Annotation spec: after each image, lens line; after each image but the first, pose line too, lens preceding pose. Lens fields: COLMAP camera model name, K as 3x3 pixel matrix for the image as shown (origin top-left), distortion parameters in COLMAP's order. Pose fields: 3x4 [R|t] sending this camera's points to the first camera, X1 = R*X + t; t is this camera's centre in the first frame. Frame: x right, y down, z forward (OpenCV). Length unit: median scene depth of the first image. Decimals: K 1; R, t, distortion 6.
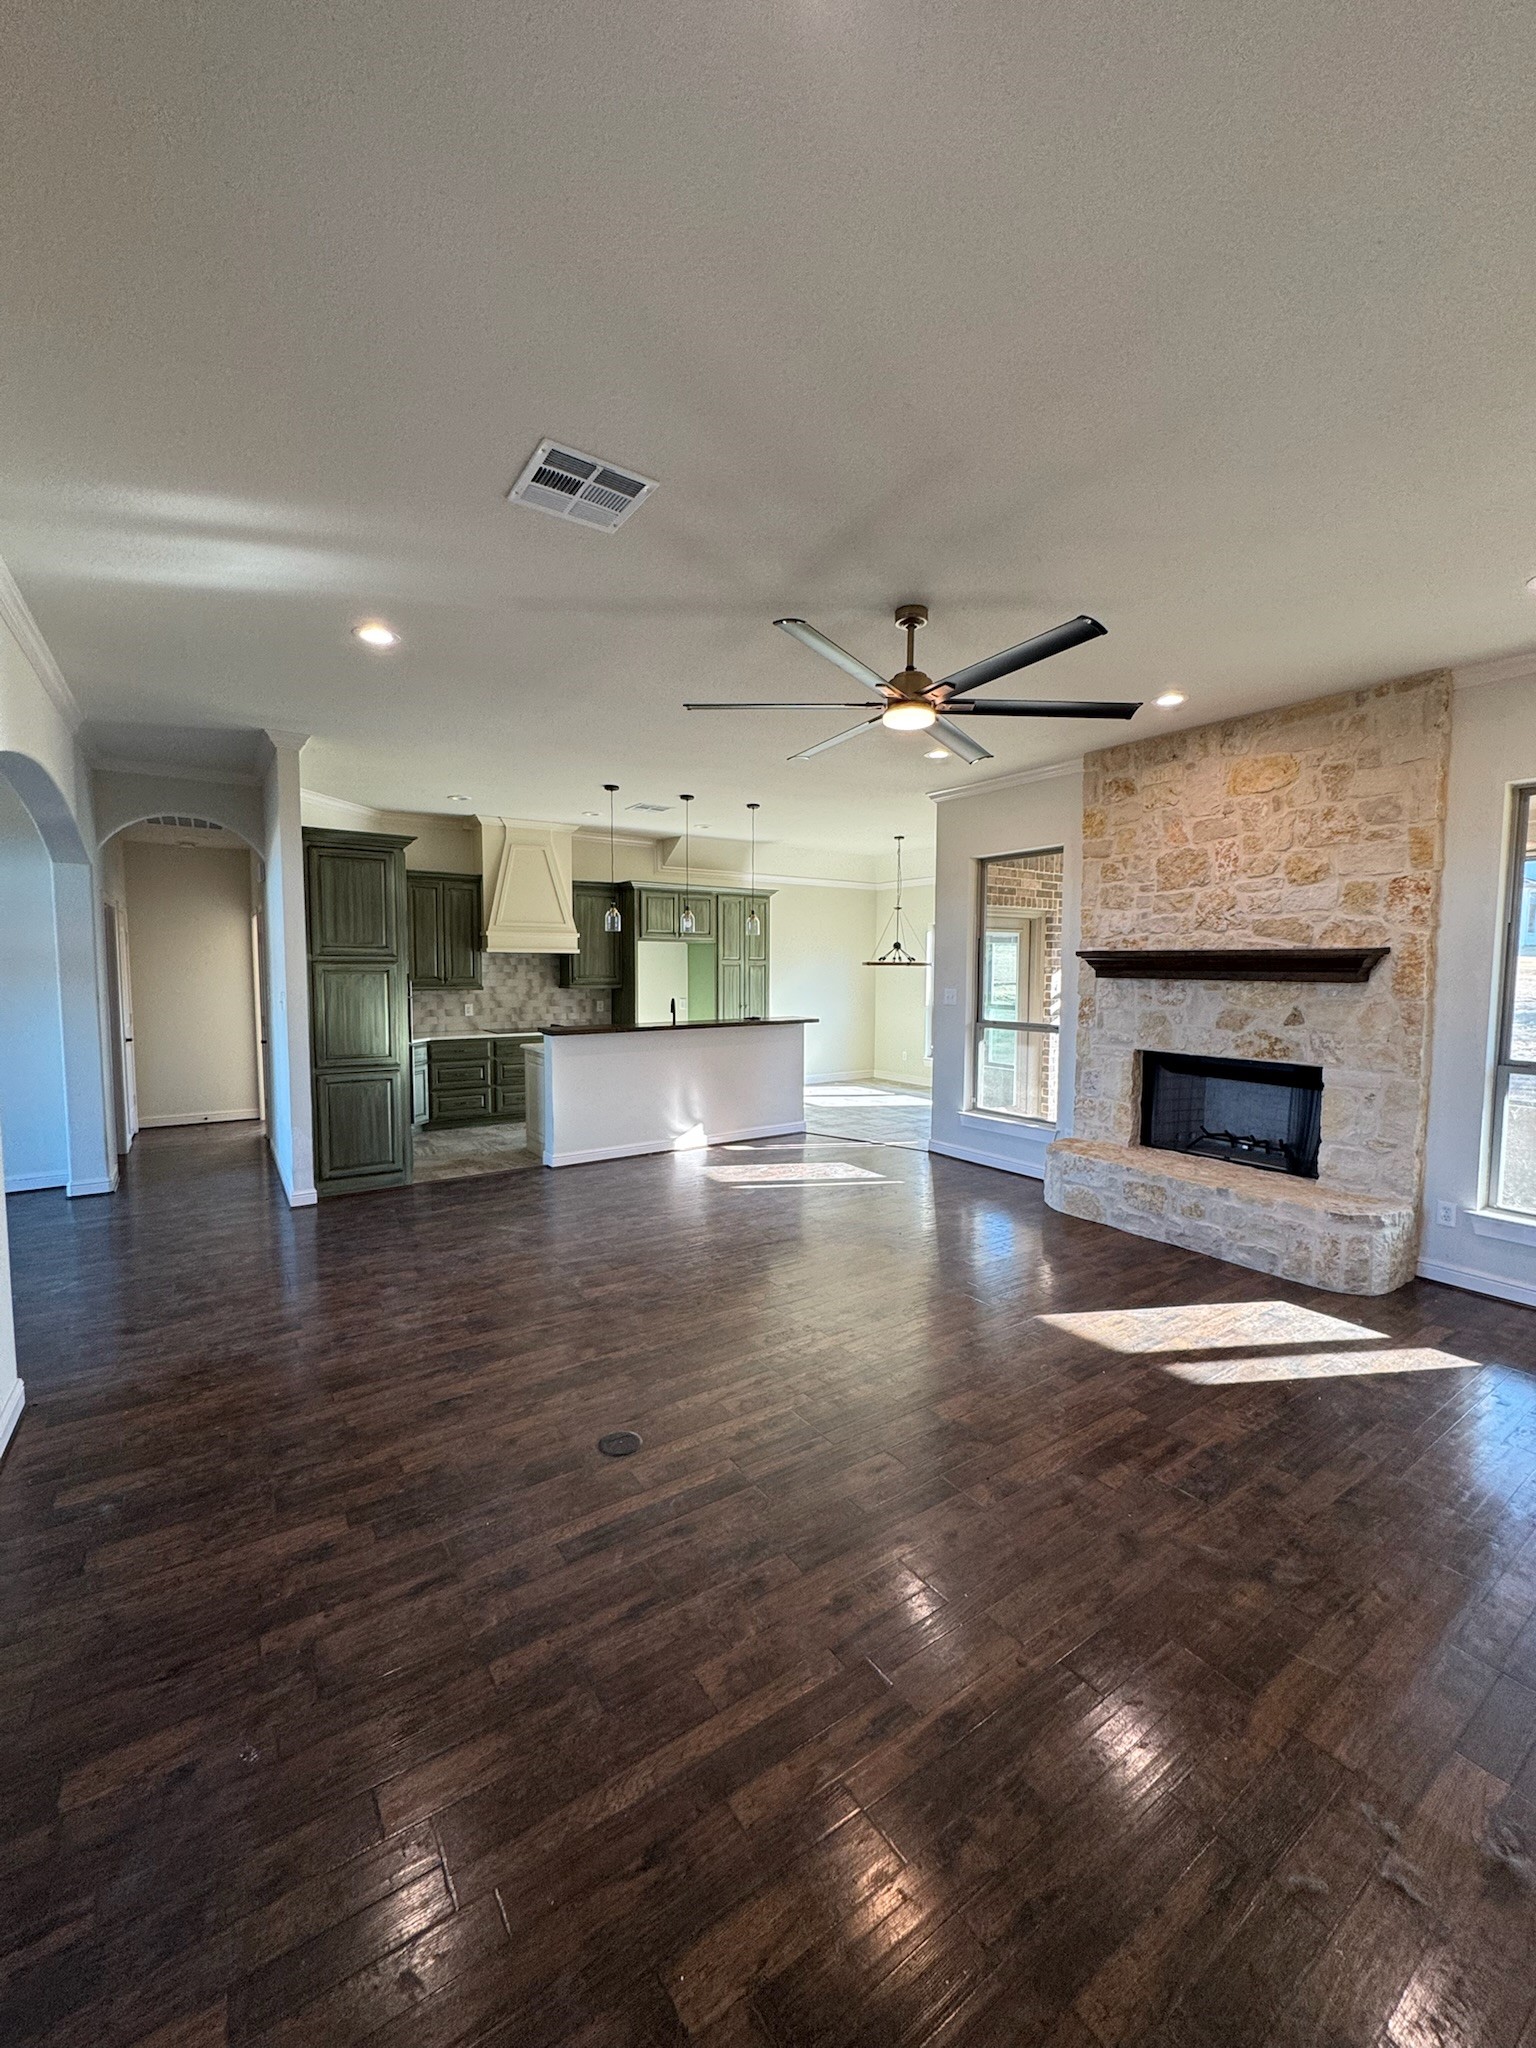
lens RADIAL K [[814.2, 0, 767.3], [0, 814.2, 1022.9], [0, 0, 1]] dist [-0.005817, 0.000232]
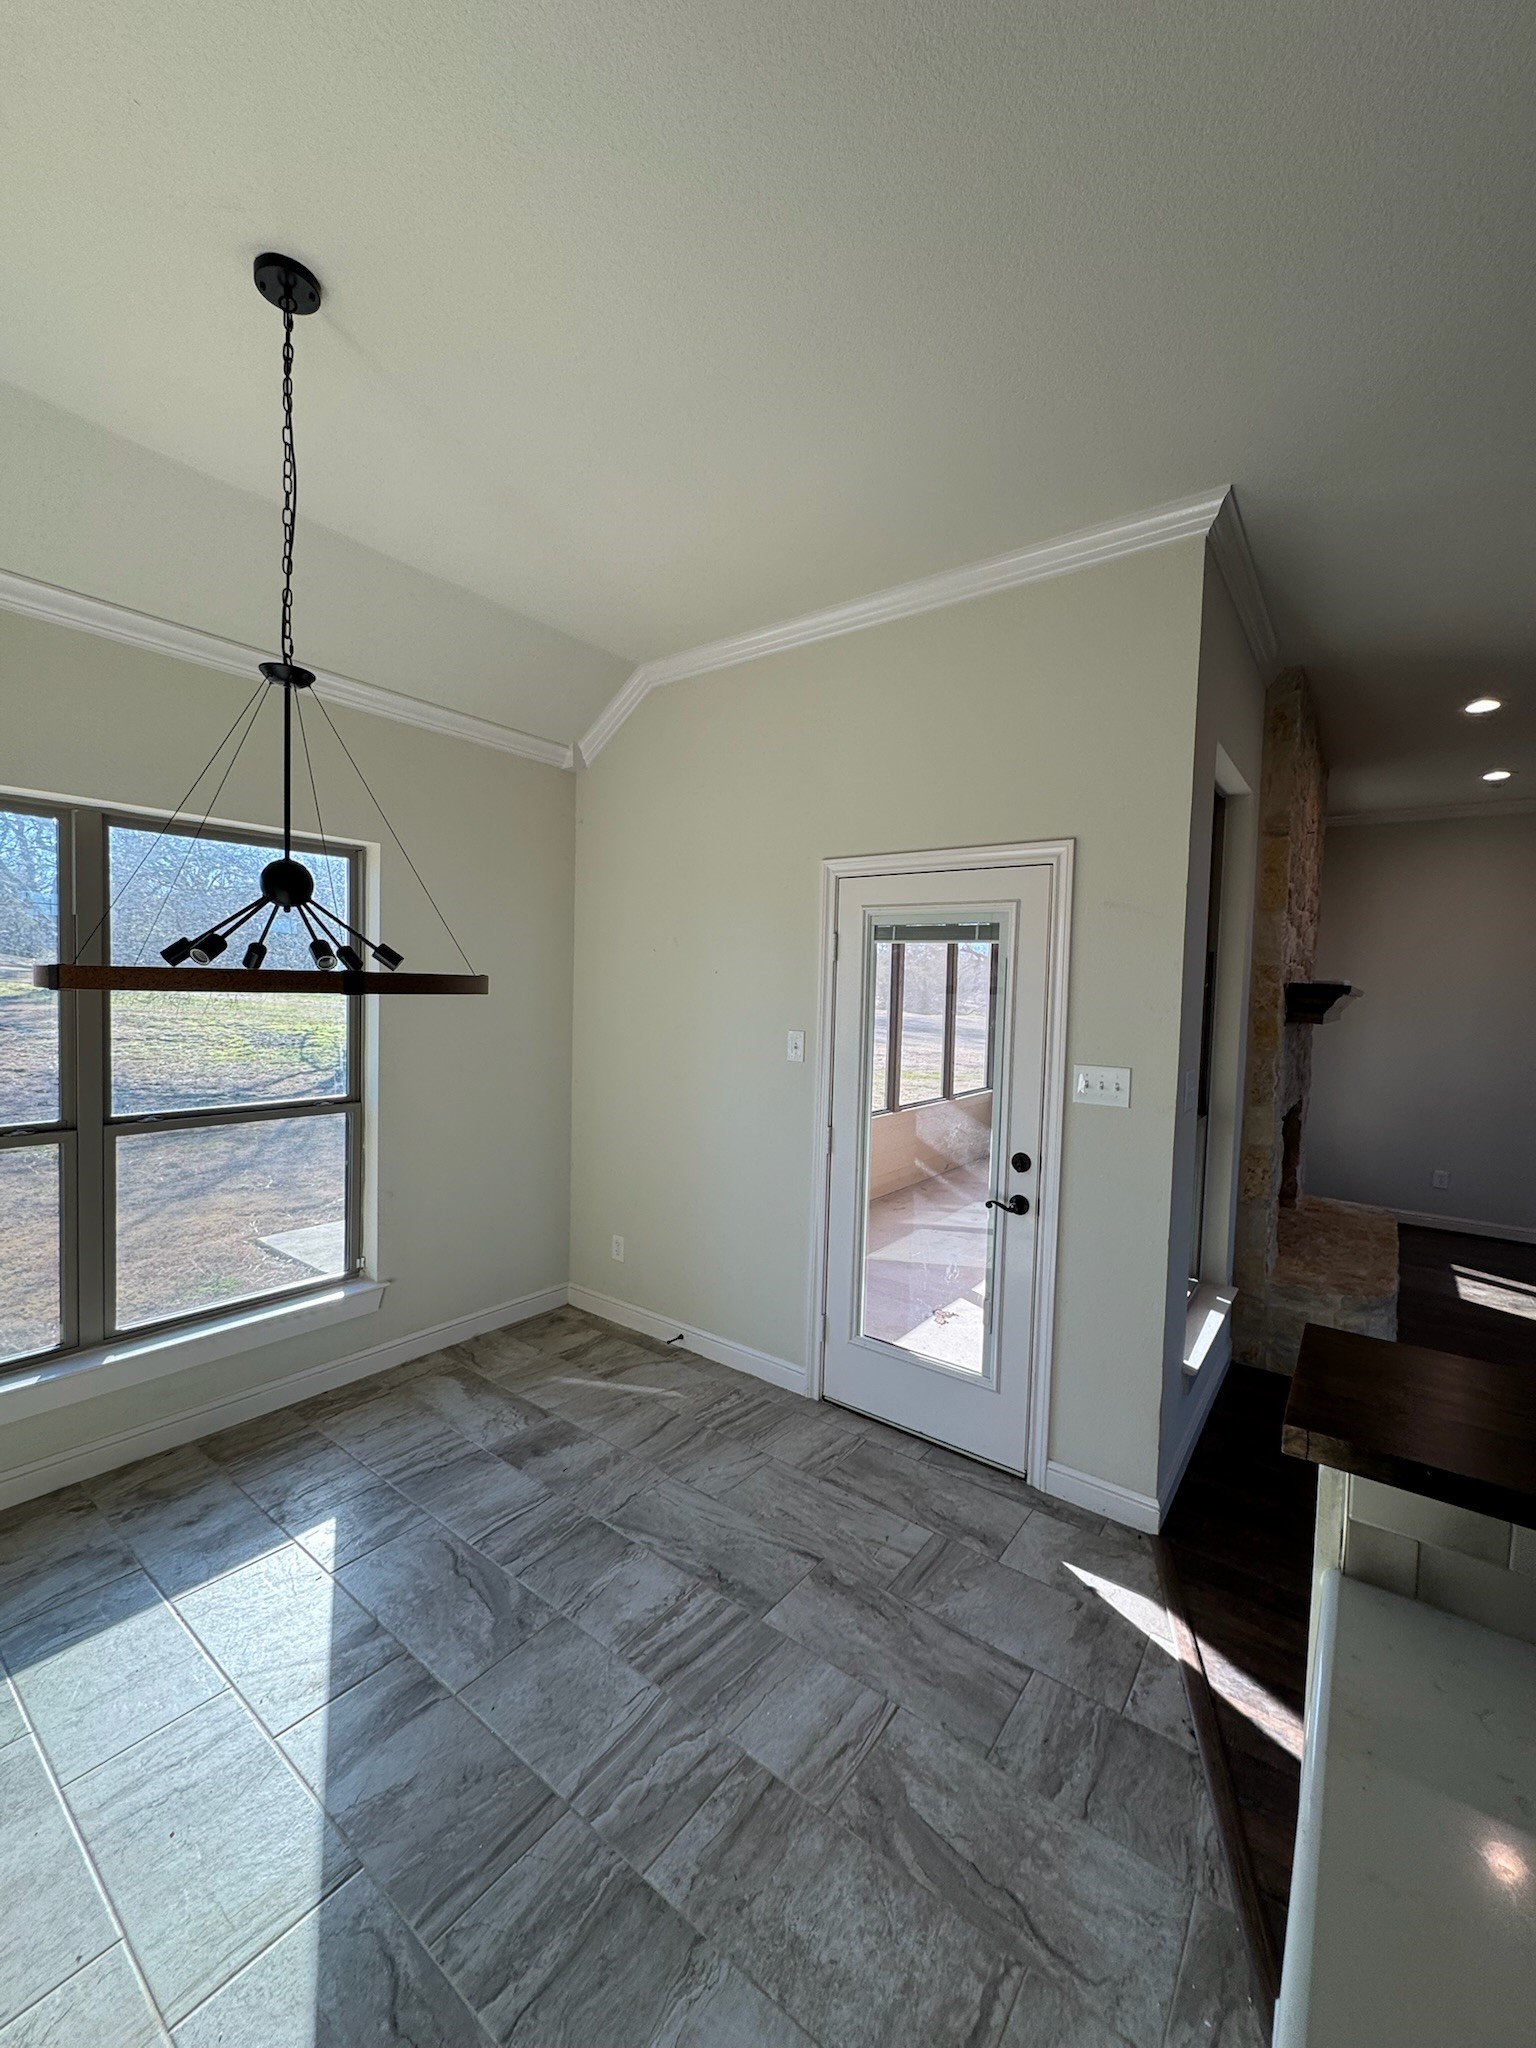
lens RADIAL K [[814.2, 0, 767.3], [0, 814.2, 1022.9], [0, 0, 1]] dist [-0.005817, 0.000232]
pose [[-0.312824, -0.057042, 0.948097, -0.086881], [0.038802, 0.996594, 0.072763, -0.121236], [-0.949018, 0.059550, -0.309545, 1.603812]]
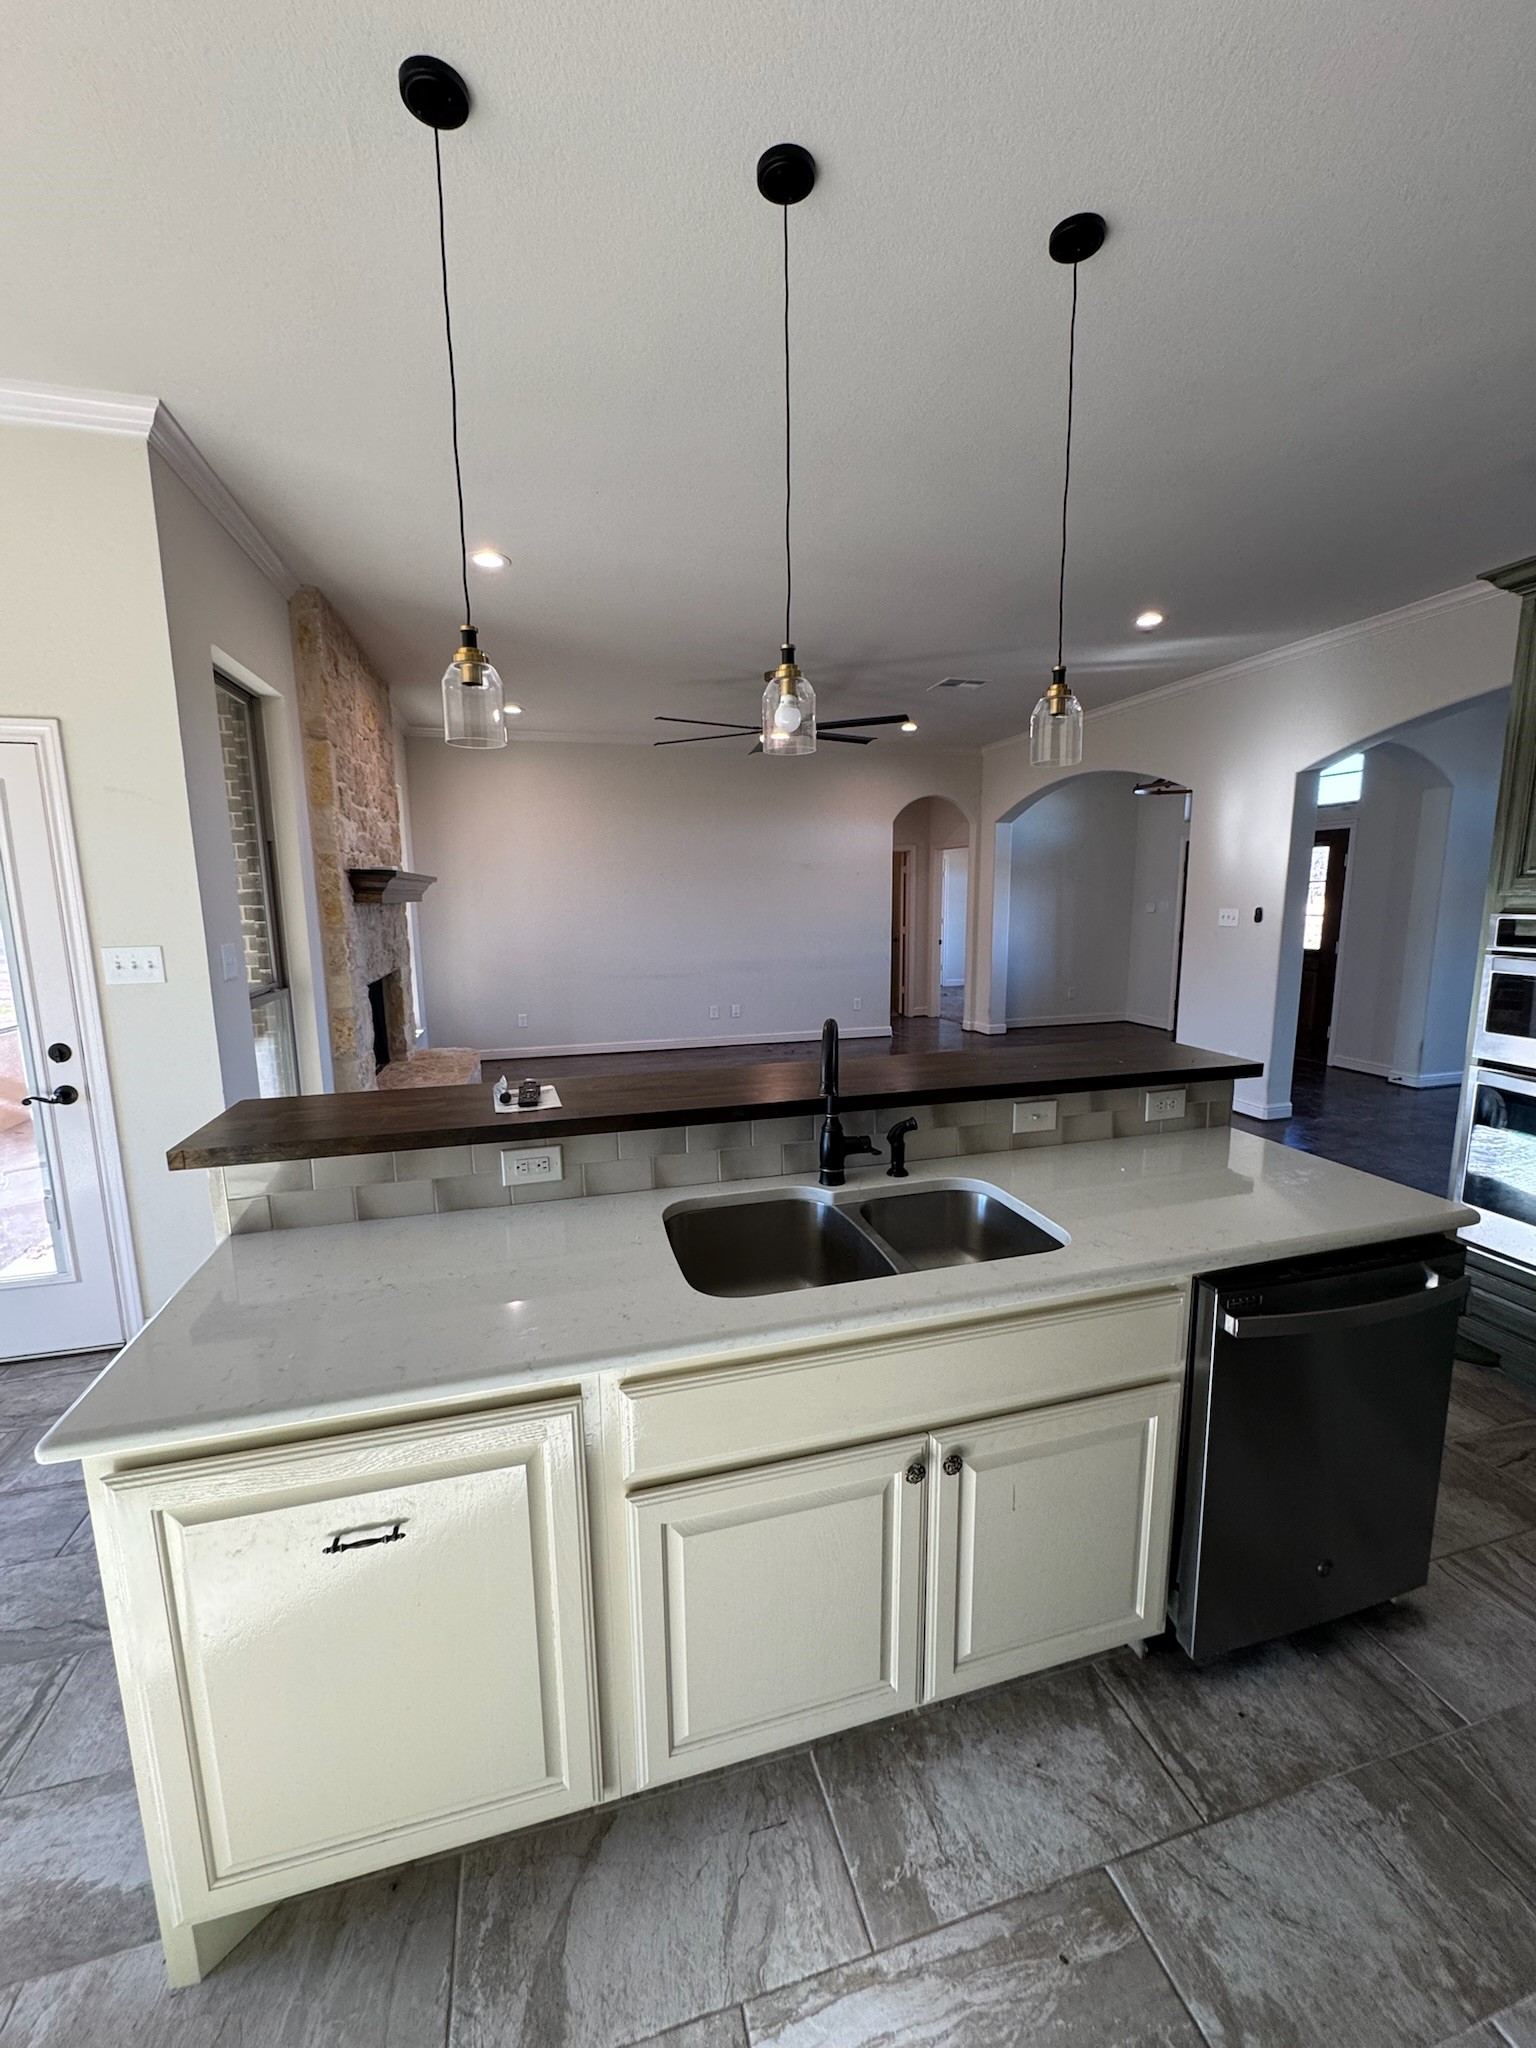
lens RADIAL K [[814.2, 0, 767.3], [0, 814.2, 1022.9], [0, 0, 1]] dist [-0.005817, 0.000232]
pose [[-0.945067, -0.045028, 0.323761, -0.230794], [0.031154, 0.973550, 0.226340, -0.109433], [-0.325389, 0.223993, -0.918667, 1.614988]]
